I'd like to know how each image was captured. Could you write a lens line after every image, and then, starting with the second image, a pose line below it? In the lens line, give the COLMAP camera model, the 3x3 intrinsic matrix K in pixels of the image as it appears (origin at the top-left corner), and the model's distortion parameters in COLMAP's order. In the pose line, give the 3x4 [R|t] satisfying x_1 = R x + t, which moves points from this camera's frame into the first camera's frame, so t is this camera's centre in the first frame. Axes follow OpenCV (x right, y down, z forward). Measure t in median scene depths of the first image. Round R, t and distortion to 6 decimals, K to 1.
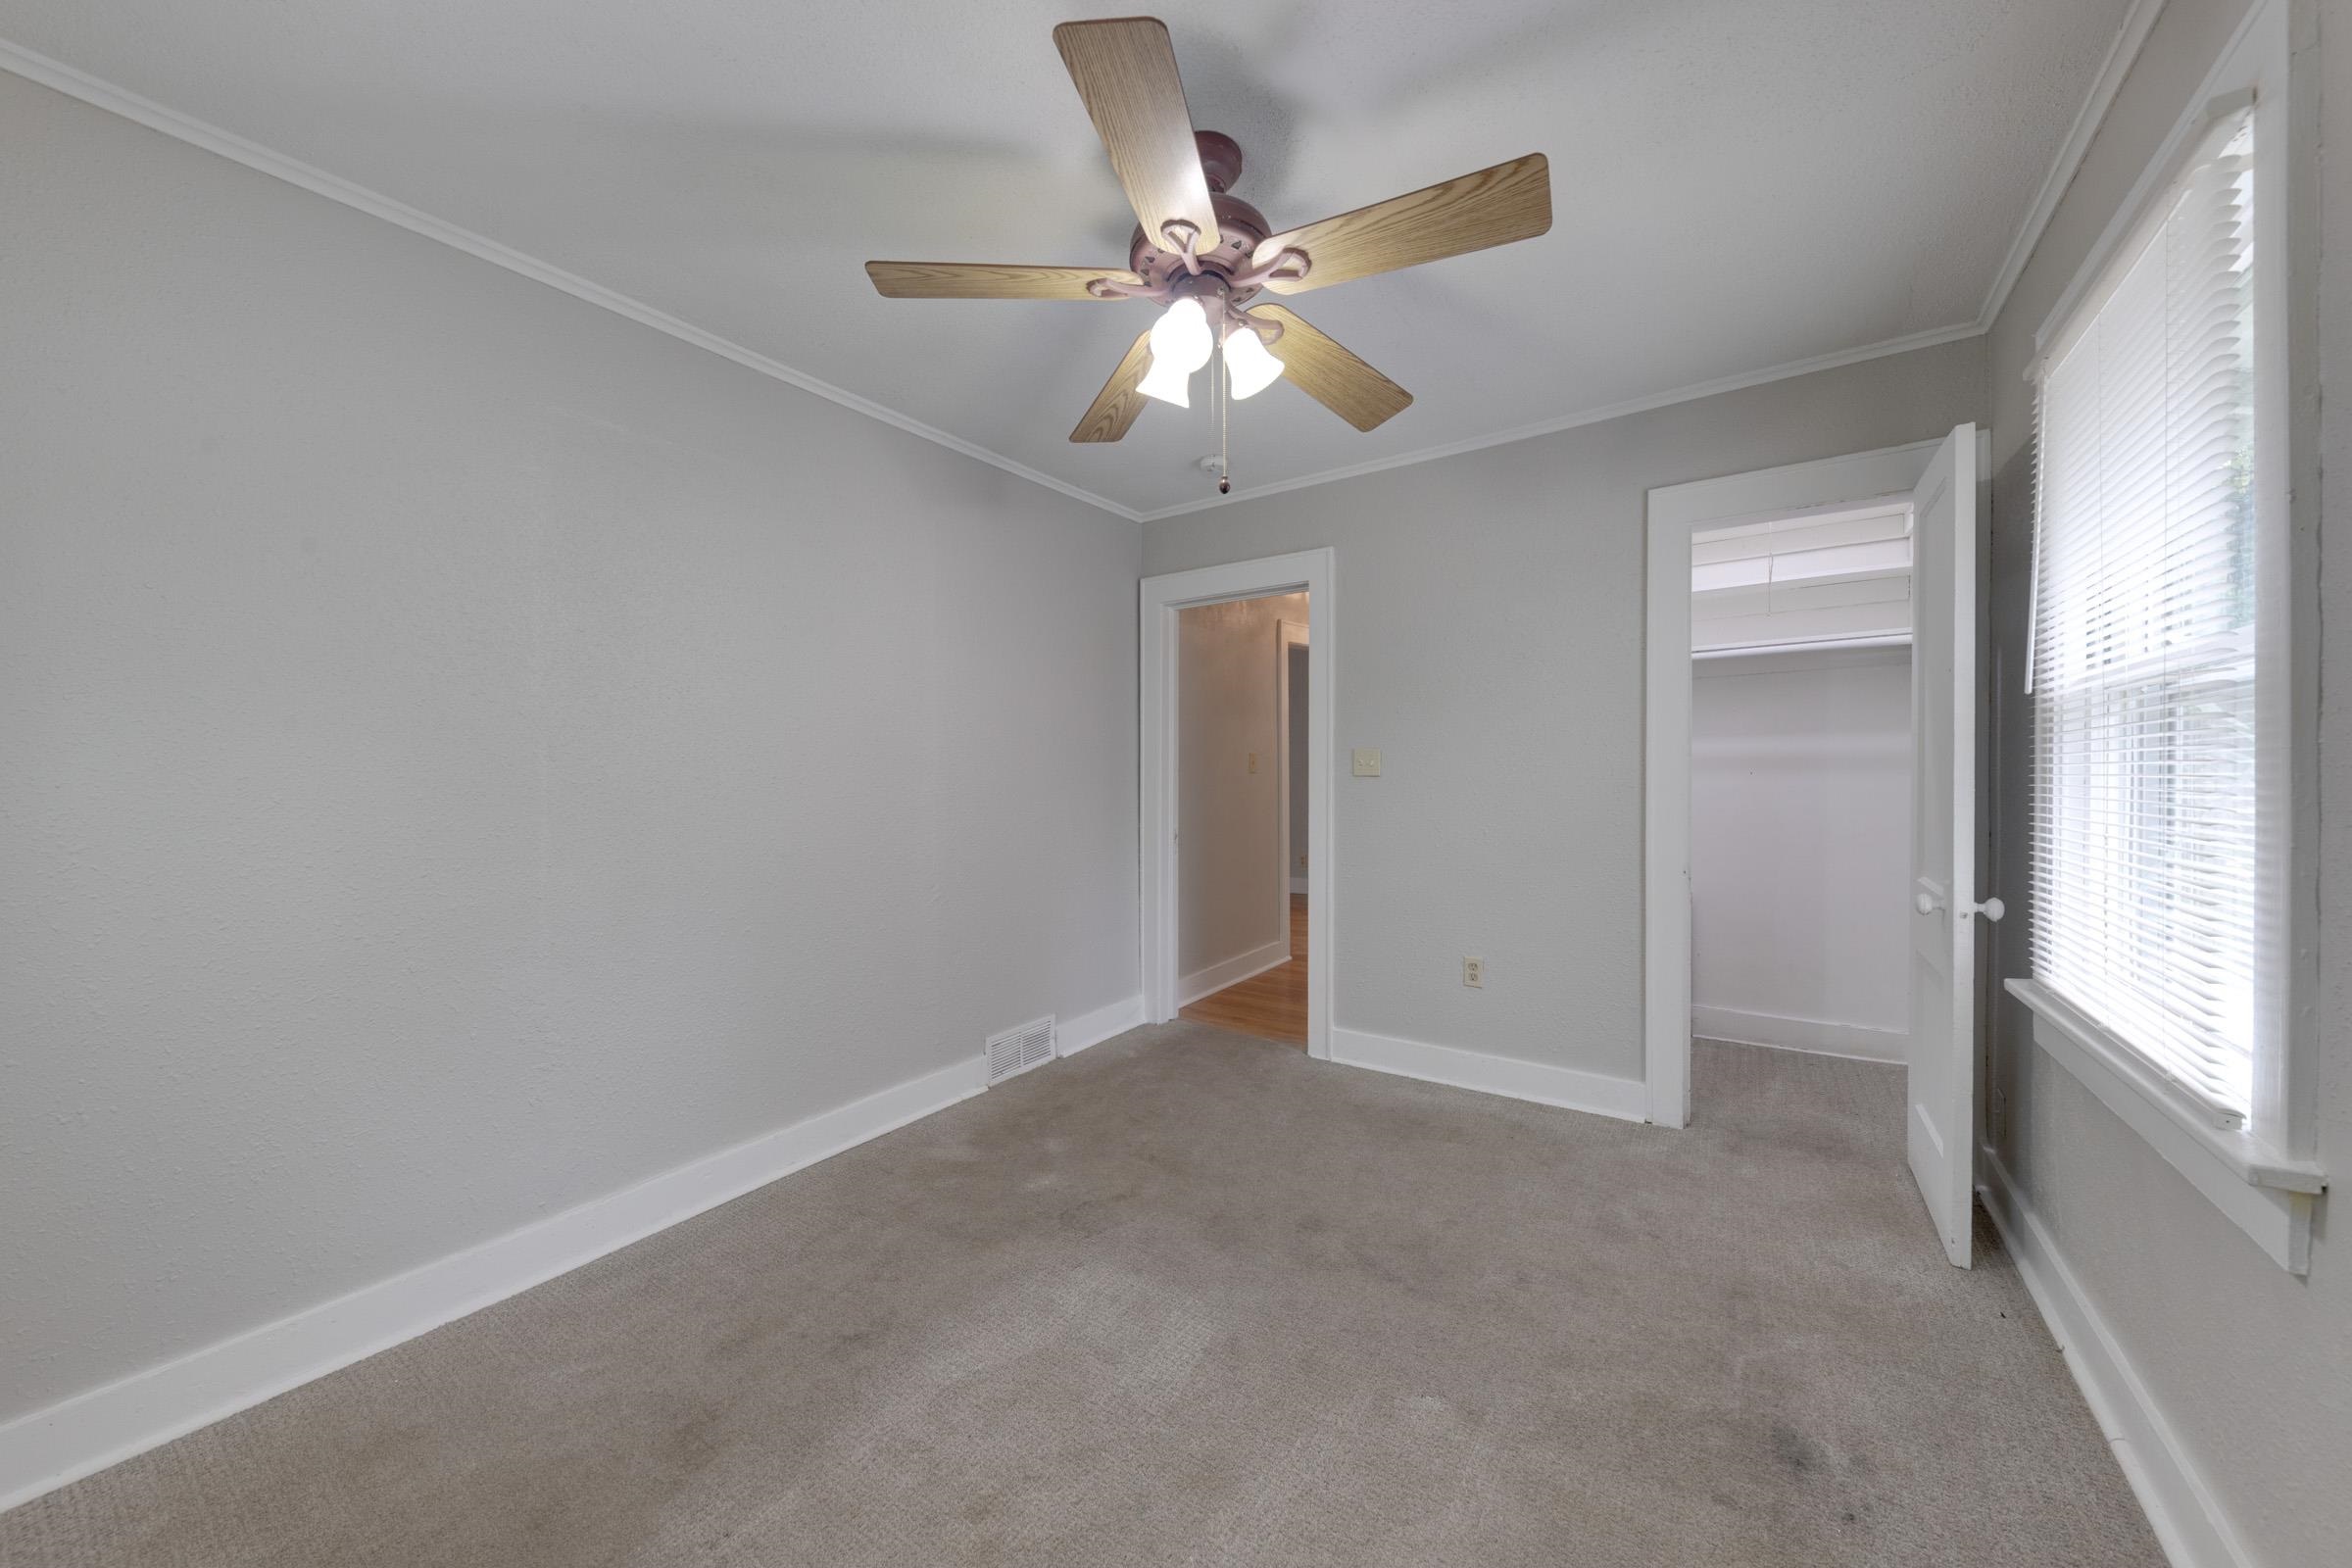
lens RADIAL K [[825.1, 0, 1170.2], [0, 825.1, 786.9], [0, 0, 1]] dist [0.002751, -0.000061]
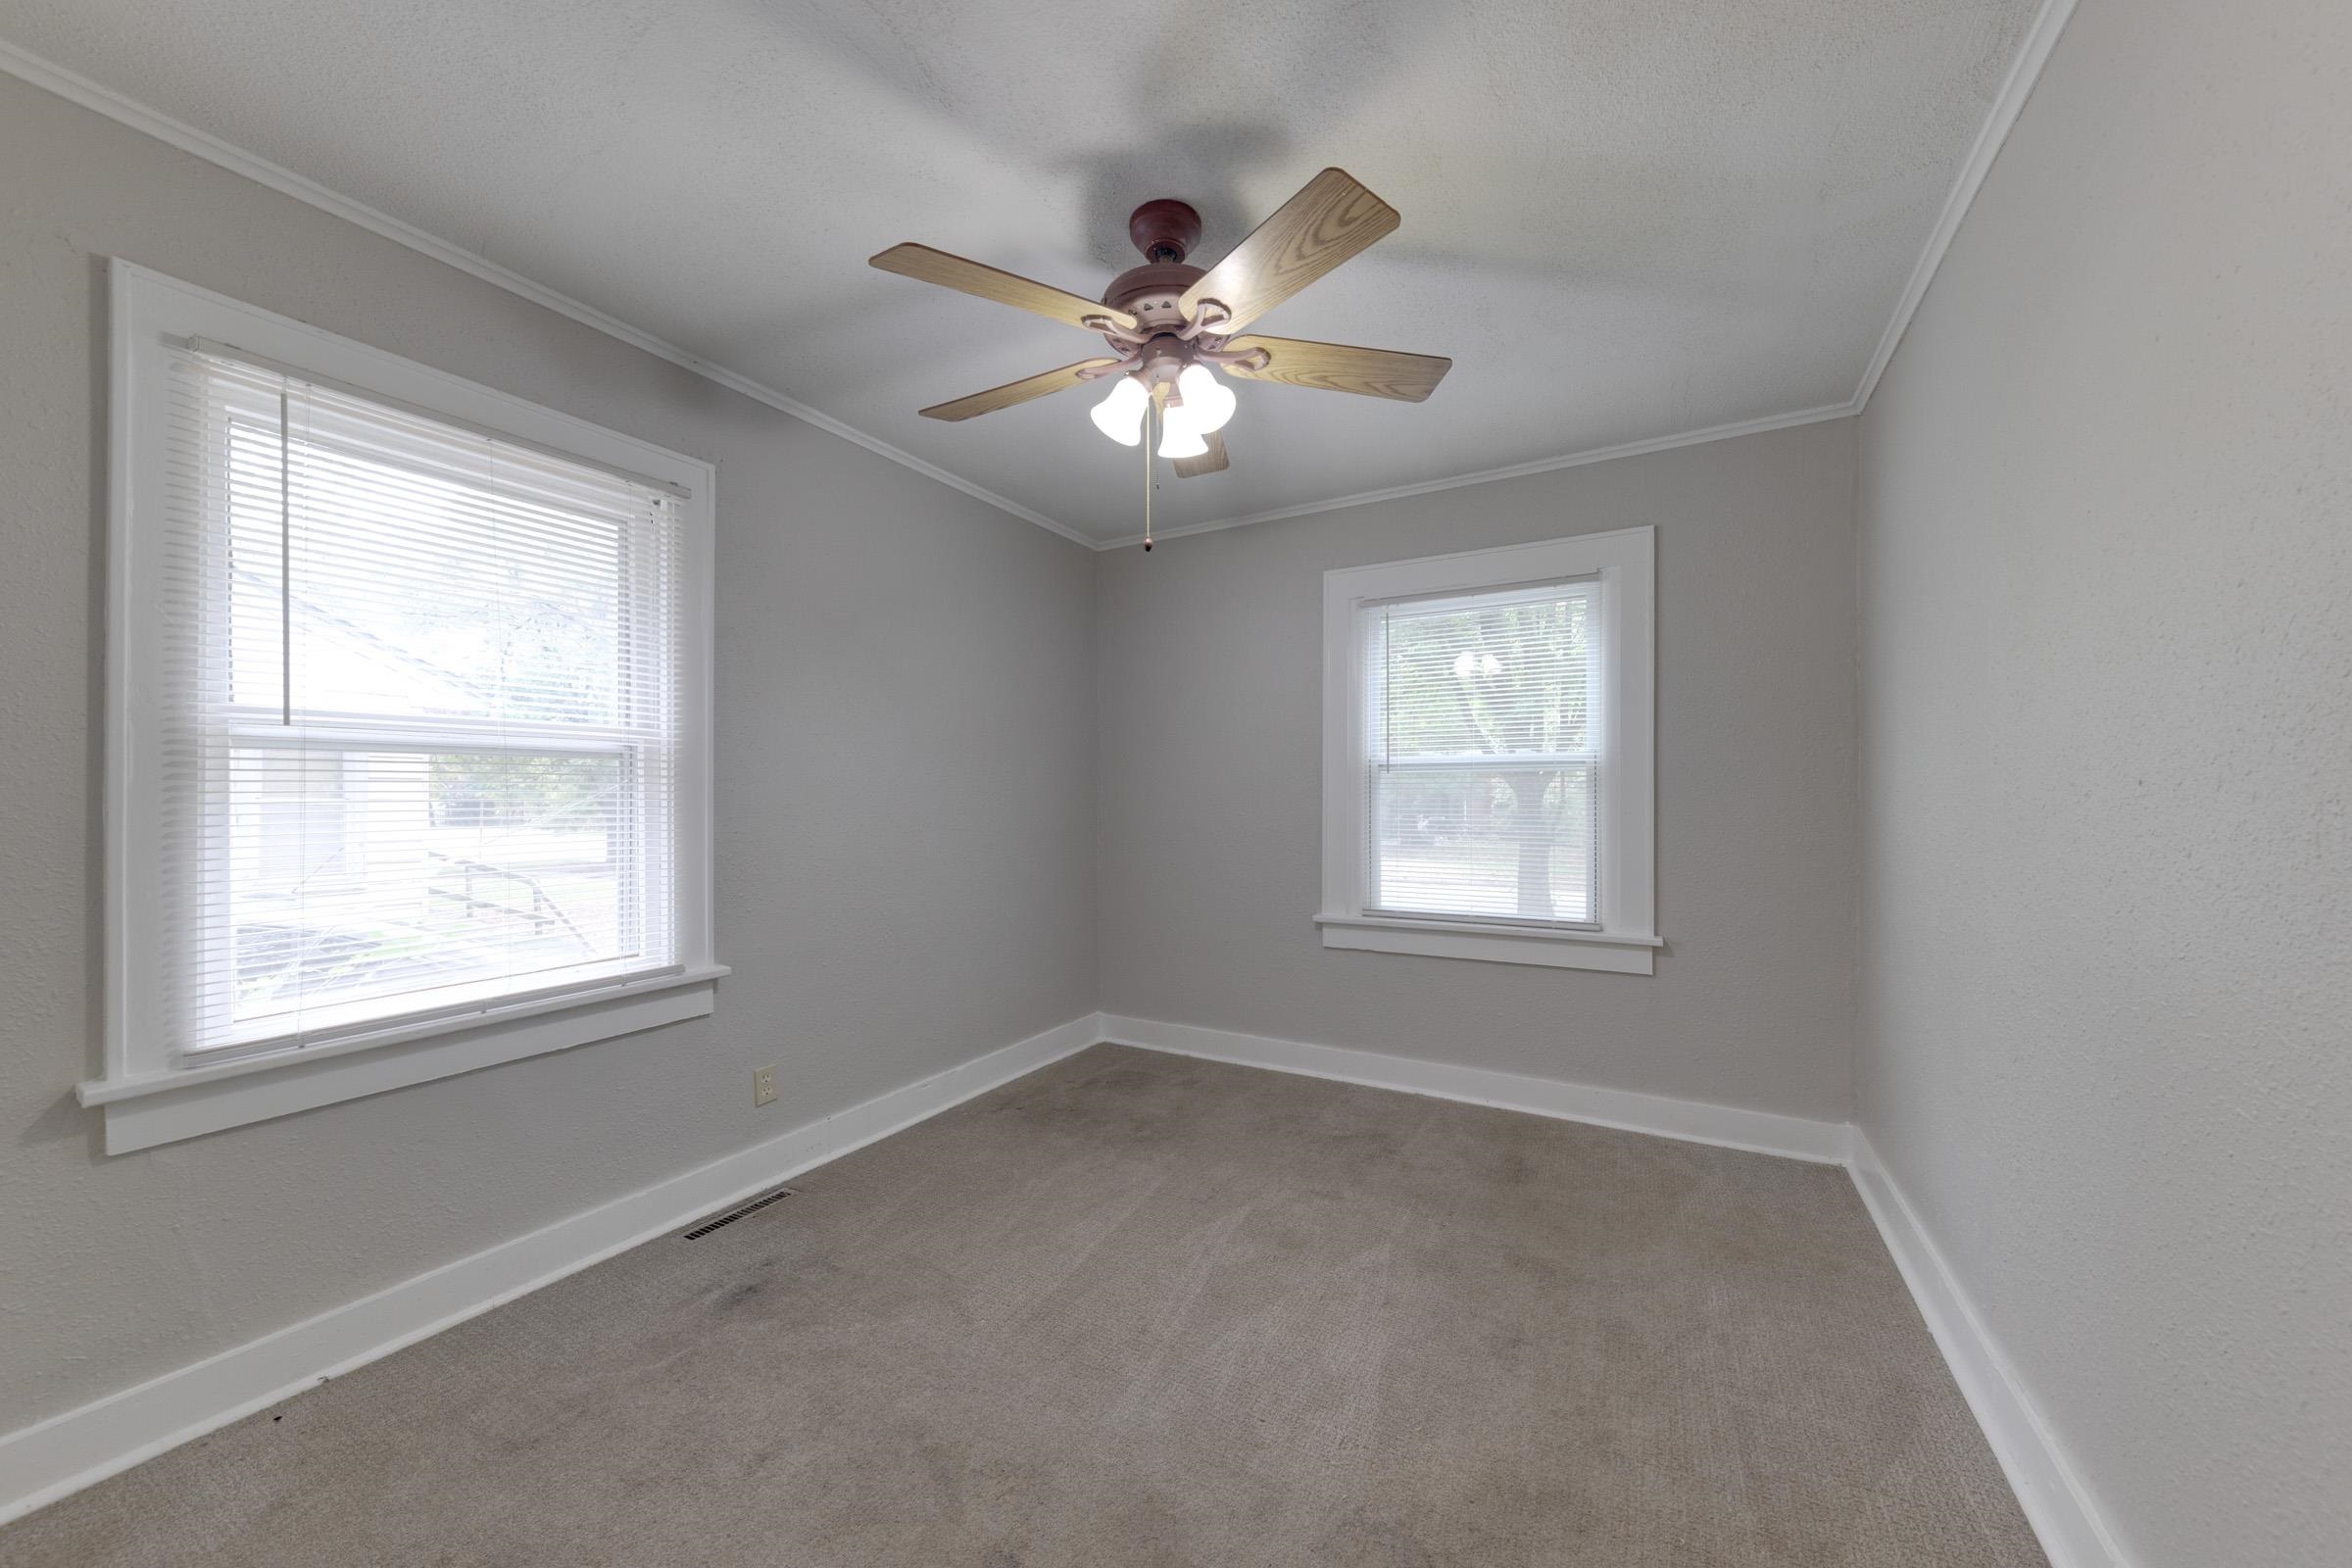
lens RADIAL K [[825.1, 0, 1180.7], [0, 825.1, 792.3], [0, 0, 1]] dist [0.002751, -0.000061]
pose [[-0.998077, 0.007464, -0.061531, 0.092673], [0.006943, 0.999938, 0.008668, -0.028483], [0.061592, 0.008224, -0.998068, 2.026406]]
